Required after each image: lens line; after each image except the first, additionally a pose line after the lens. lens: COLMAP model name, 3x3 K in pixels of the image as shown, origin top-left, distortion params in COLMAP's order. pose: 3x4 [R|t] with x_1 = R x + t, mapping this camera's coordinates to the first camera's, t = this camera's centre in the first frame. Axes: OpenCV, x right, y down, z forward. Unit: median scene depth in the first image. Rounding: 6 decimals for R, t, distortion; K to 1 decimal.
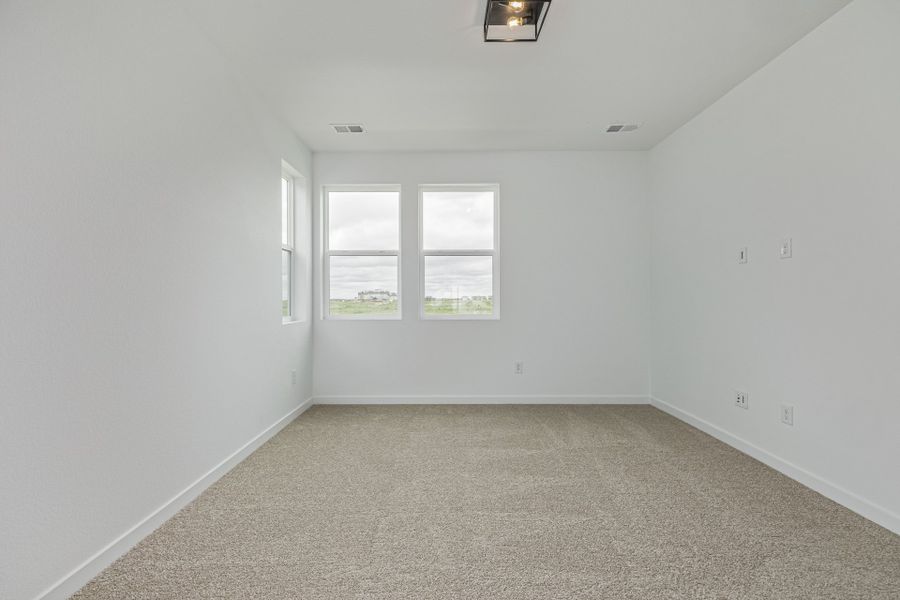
lens RADIAL K [[376.3, 0, 443.7], [0, 376.3, 297.9], [0, 0, 1]] dist [0.004119, -0.000168]
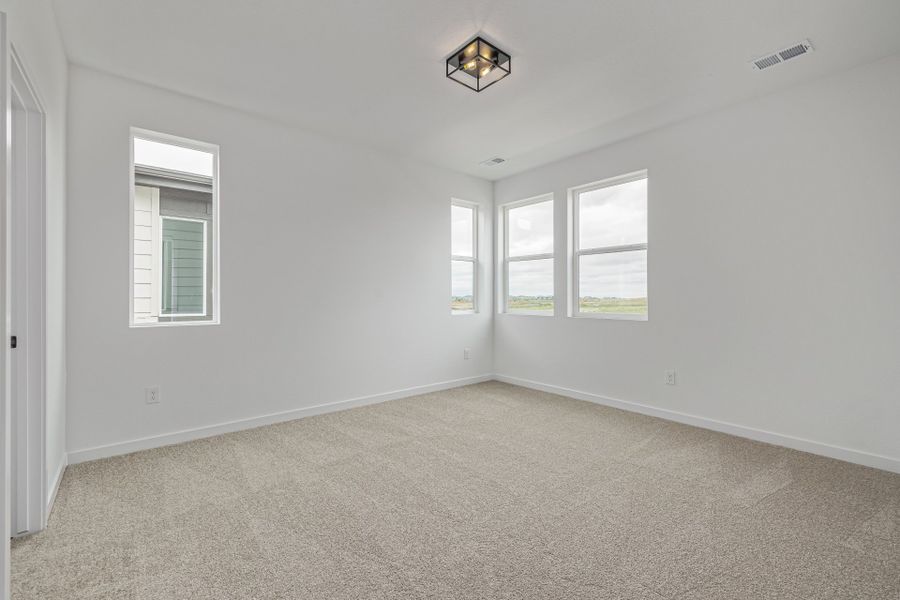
lens RADIAL K [[376.3, 0, 451.4], [0, 376.3, 297.8], [0, 0, 1]] dist [0.004119, -0.000168]
pose [[0.654277, 0.004779, -0.756240, 0.519215], [0.001342, 0.999971, 0.007480, -0.004162], [0.756254, -0.005909, 0.654251, 0.057932]]
